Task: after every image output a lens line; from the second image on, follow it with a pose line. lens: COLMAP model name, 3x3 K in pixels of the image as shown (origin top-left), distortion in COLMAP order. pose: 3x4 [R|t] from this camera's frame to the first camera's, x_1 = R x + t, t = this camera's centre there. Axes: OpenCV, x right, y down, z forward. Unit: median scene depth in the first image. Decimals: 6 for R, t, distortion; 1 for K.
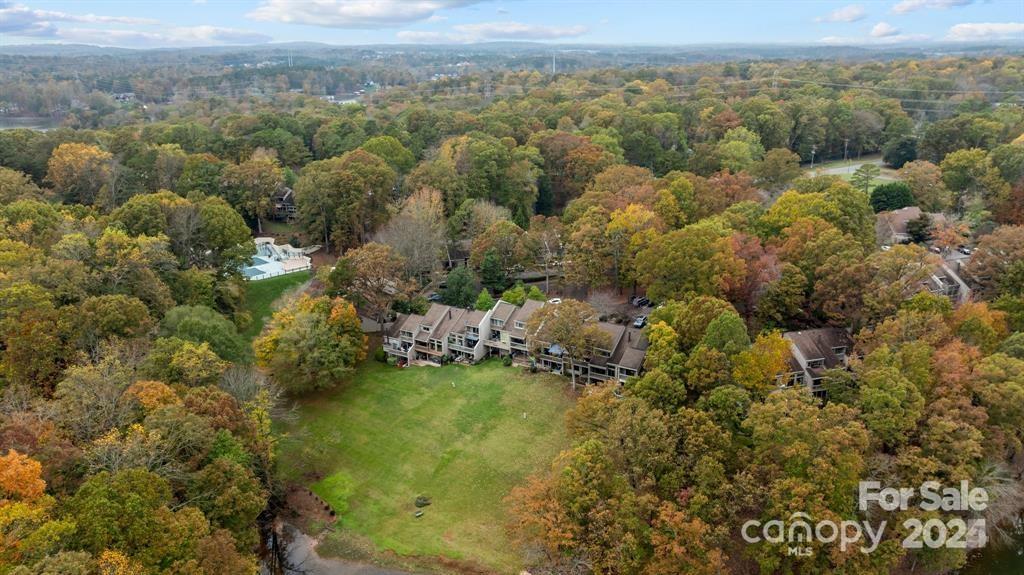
lens RADIAL K [[738.9, 0, 512.0], [0, 738.9, 287.5], [0, 0, 1]] dist [-0.001320, 0.005653]
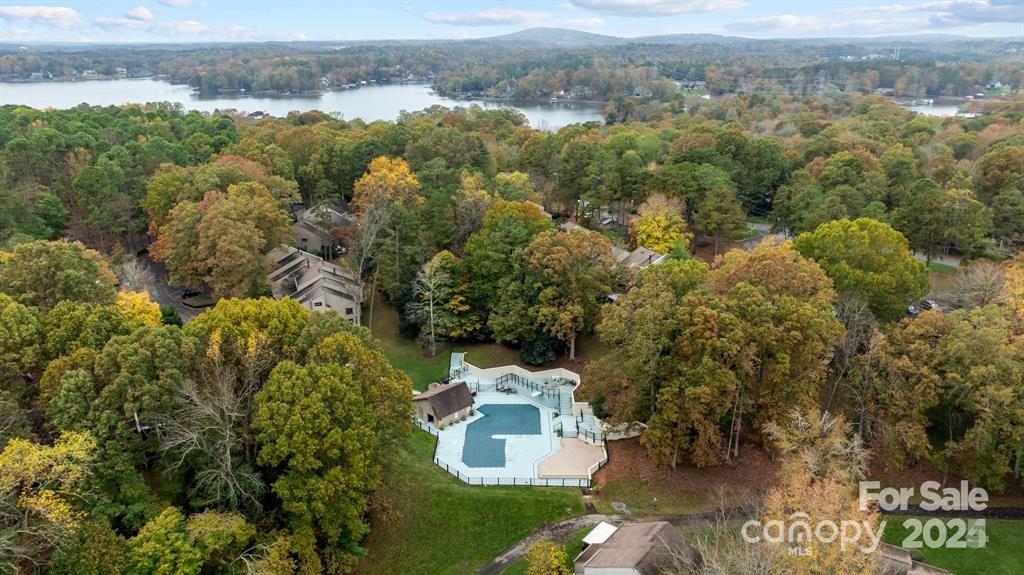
lens RADIAL K [[738.9, 0, 512.0], [0, 738.9, 287.5], [0, 0, 1]] dist [-0.001320, 0.005653]
pose [[0.722238, 0.233763, -0.650943, -0.006998], [-0.226664, 0.969175, 0.096556, -0.043147], [0.653449, 0.077809, 0.752961, 0.141816]]
